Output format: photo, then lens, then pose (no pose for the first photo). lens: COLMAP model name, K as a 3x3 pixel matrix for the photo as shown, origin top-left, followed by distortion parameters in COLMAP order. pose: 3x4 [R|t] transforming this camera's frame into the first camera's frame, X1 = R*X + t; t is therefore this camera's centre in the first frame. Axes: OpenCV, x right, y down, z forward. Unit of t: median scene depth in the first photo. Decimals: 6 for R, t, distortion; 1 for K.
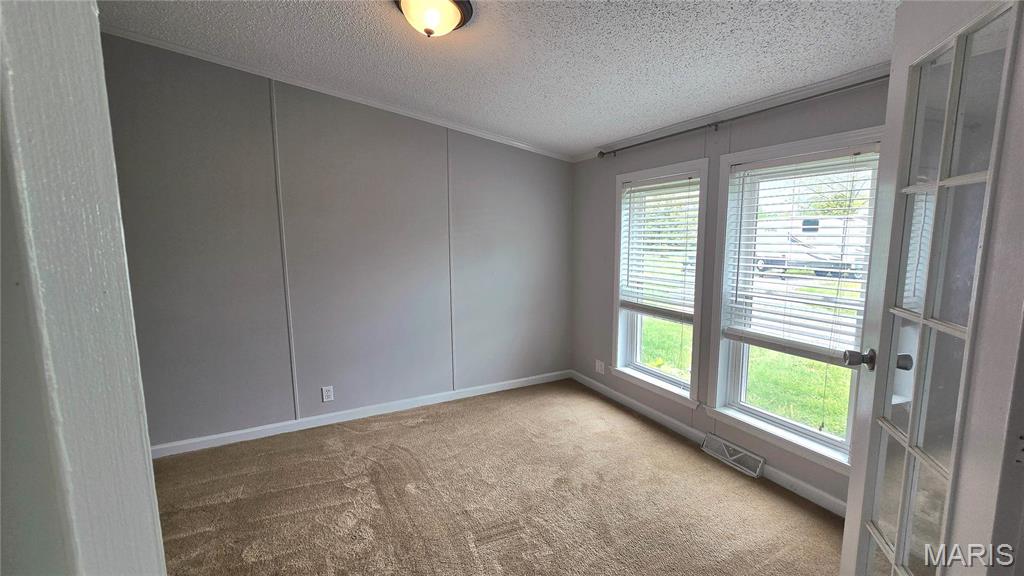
lens RADIAL K [[419.5, 0, 517.2], [0, 419.5, 288.9], [0, 0, 1]] dist [-0.002420, -0.000916]
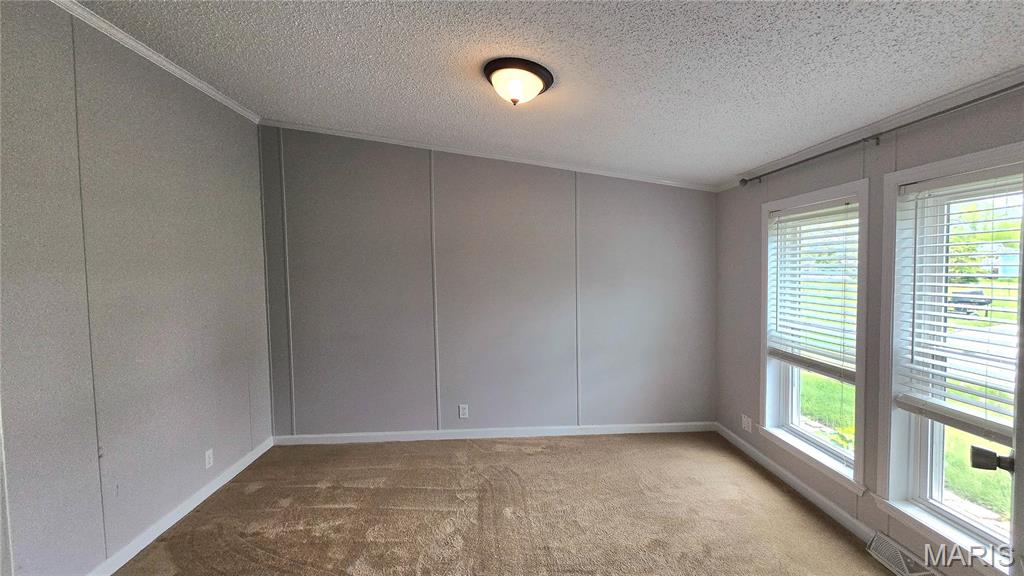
lens RADIAL K [[419.5, 0, 517.2], [0, 419.5, 288.6], [0, 0, 1]] dist [-0.002420, -0.000916]
pose [[0.906328, 0.013286, -0.422366, 0.180033], [-0.044238, 0.996997, -0.063567, -0.019385], [0.420253, 0.076297, 0.904194, 0.004796]]
